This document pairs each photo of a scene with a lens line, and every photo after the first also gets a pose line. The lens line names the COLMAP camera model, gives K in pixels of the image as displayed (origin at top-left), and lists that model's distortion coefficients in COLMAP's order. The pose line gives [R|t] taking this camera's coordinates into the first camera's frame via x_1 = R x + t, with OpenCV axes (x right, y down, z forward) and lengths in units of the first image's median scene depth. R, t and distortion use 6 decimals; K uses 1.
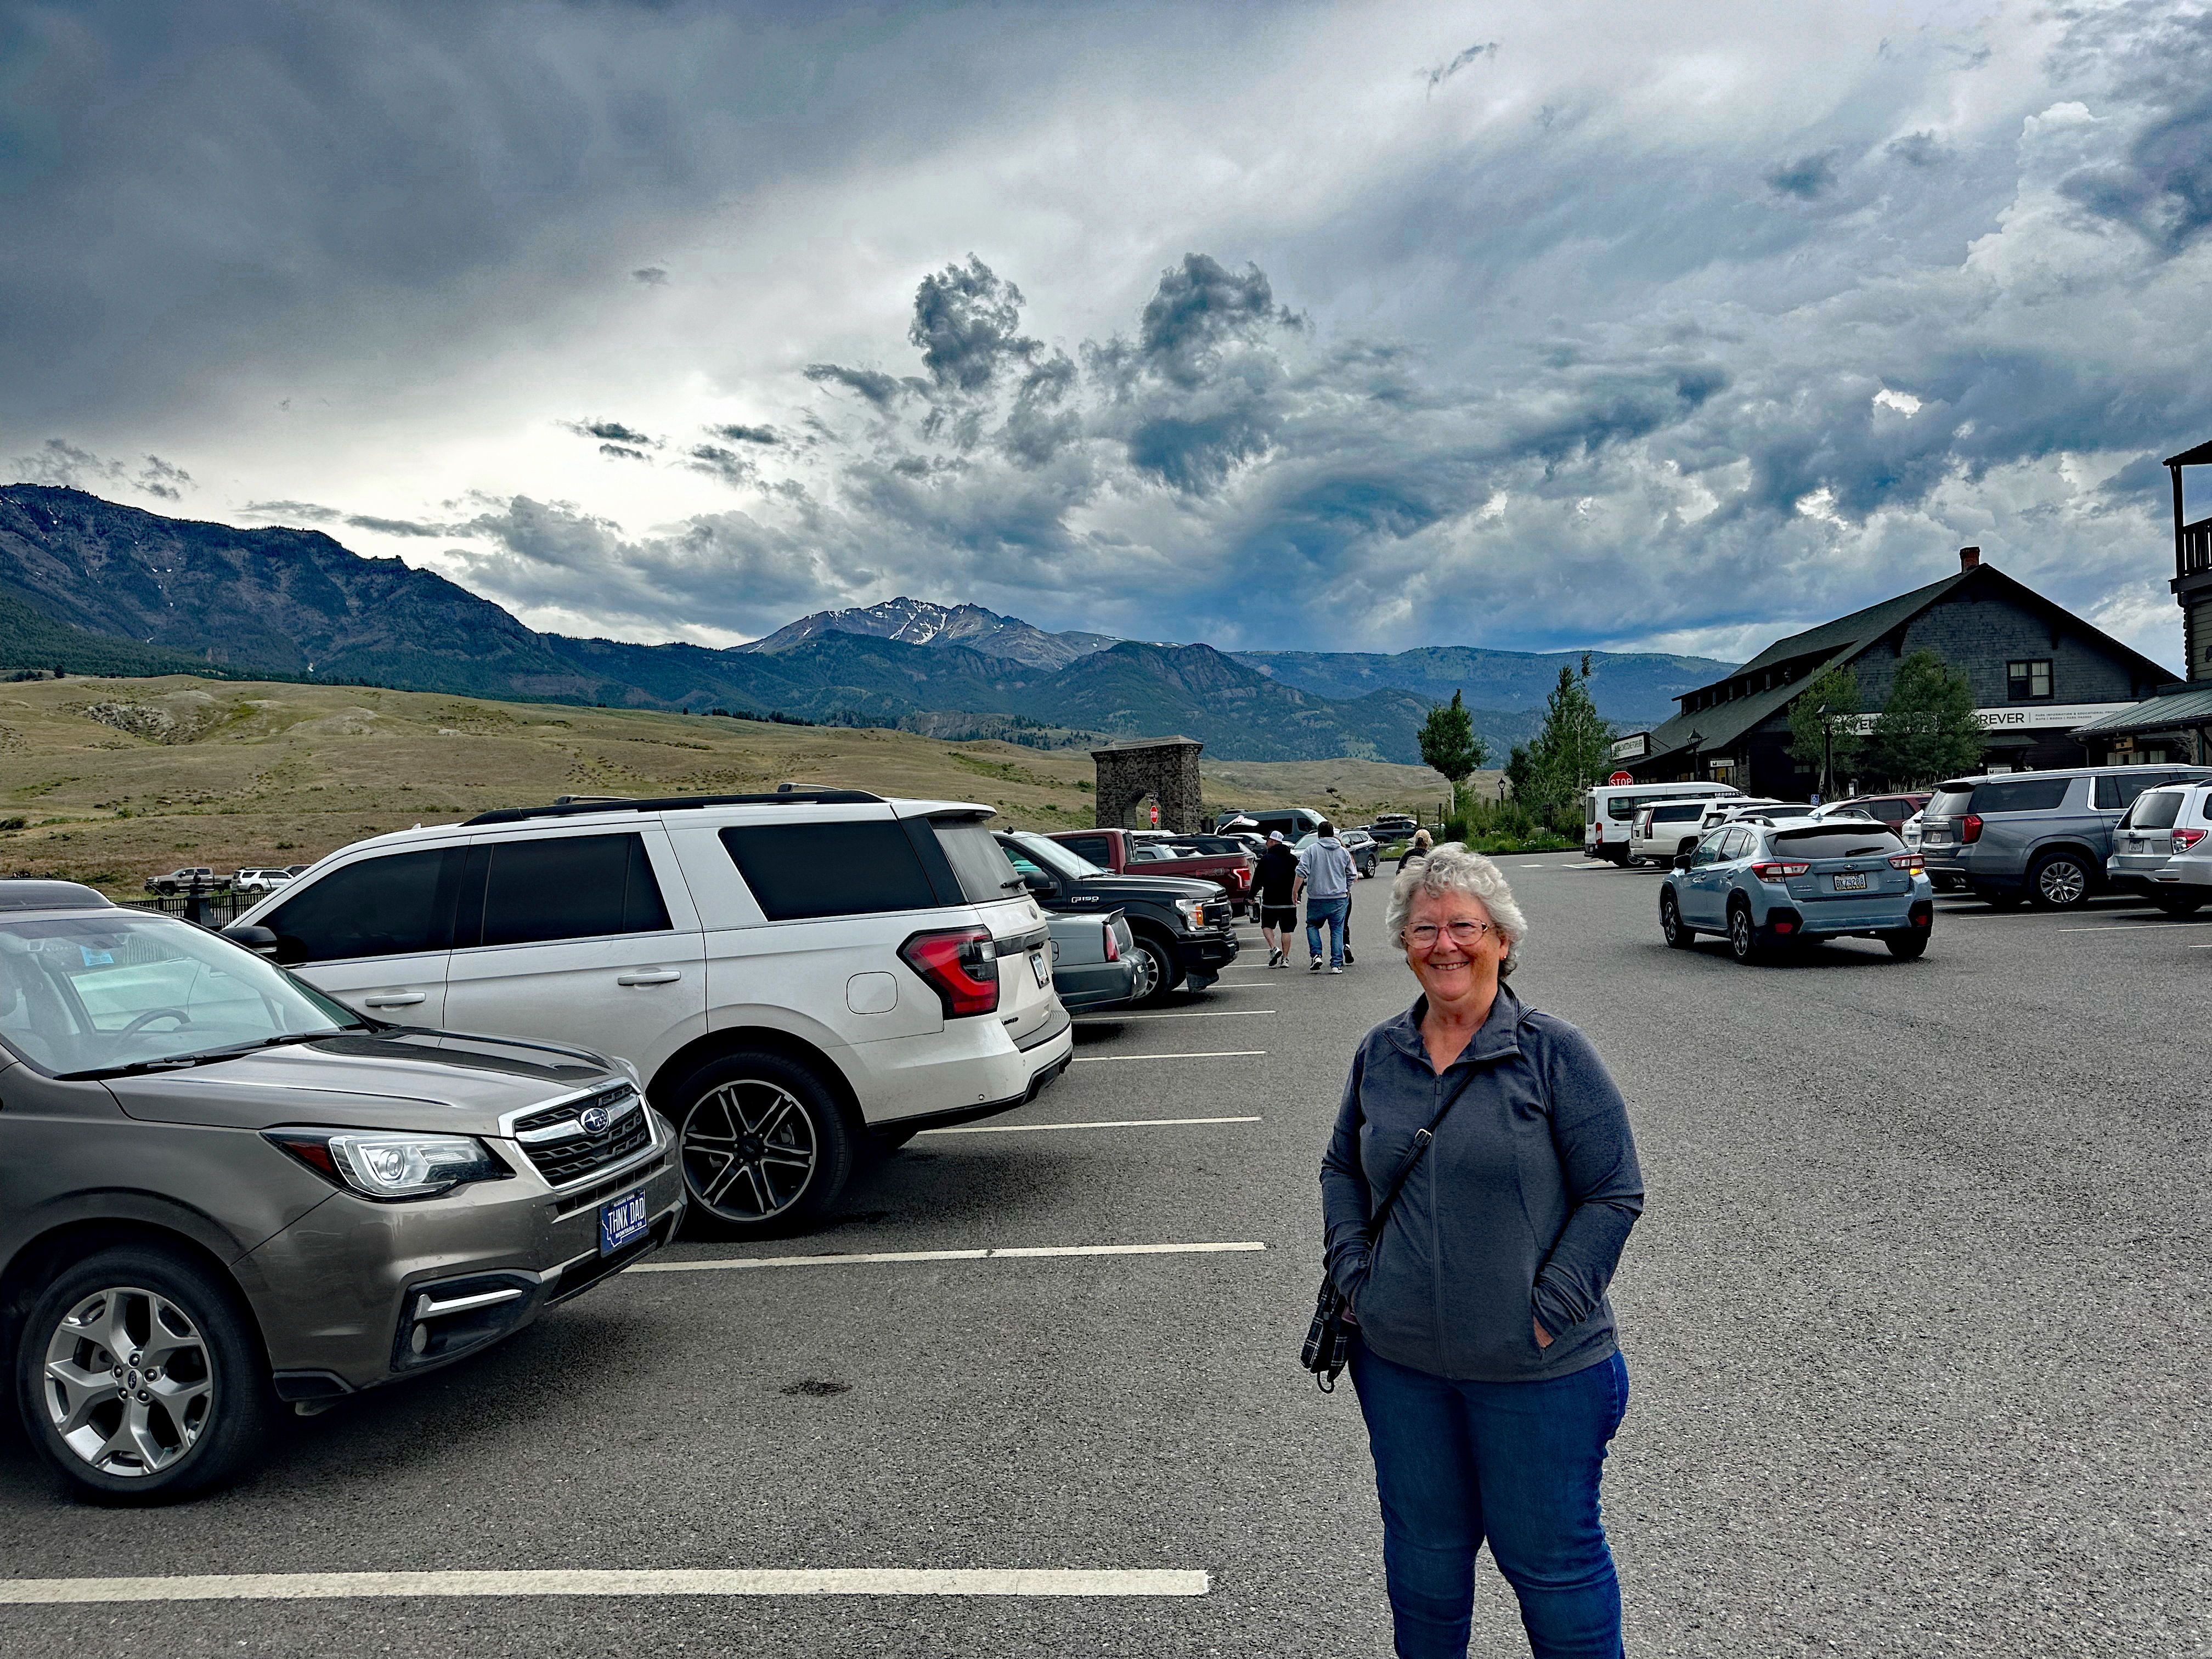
lens RADIAL K [[1539.5, 0, 1107.6], [0, 1539.5, 827.0], [0, 0, 1]] dist [0.046004, -0.041945]
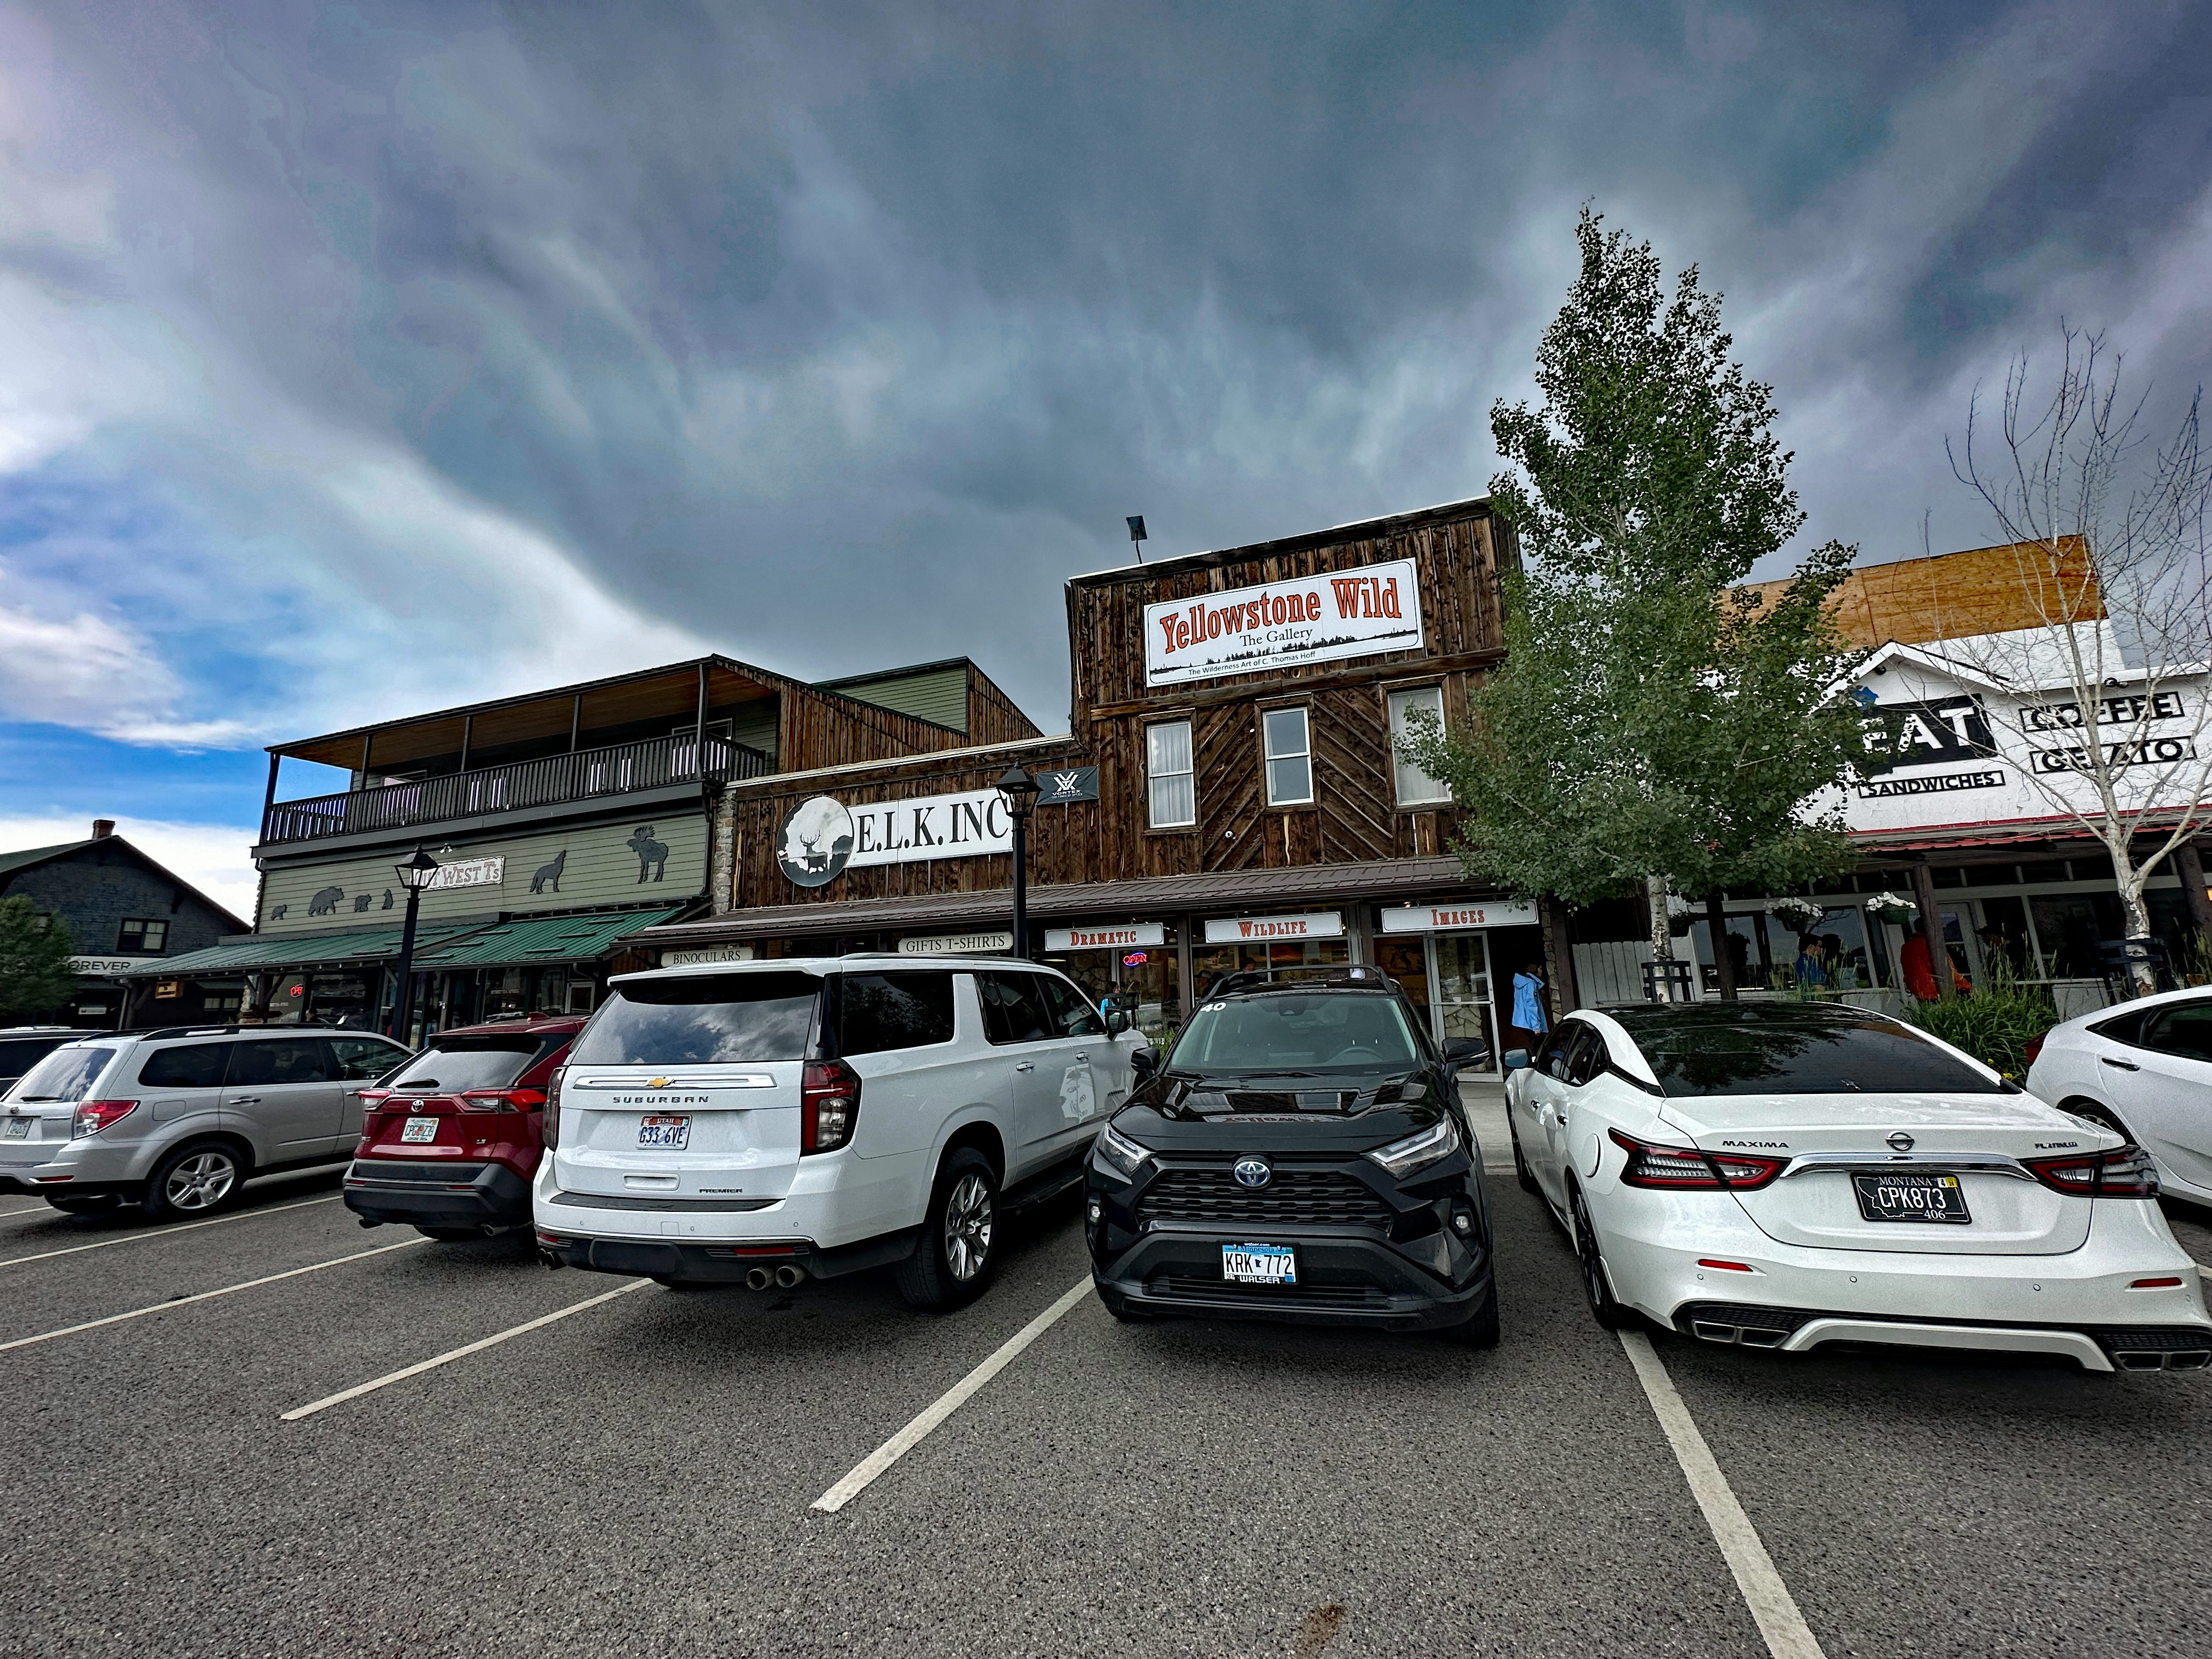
lens RADIAL K [[894.0, 0, 1086.7], [0, 894.0, 829.1], [0, 0, 1]] dist [0.009960, -0.000905]
pose [[0.247805, 0.218390, 0.943874, 0.086352], [0.011996, 0.973495, -0.228393, -0.004455], [-0.968736, 0.067919, 0.238617, 0.102305]]
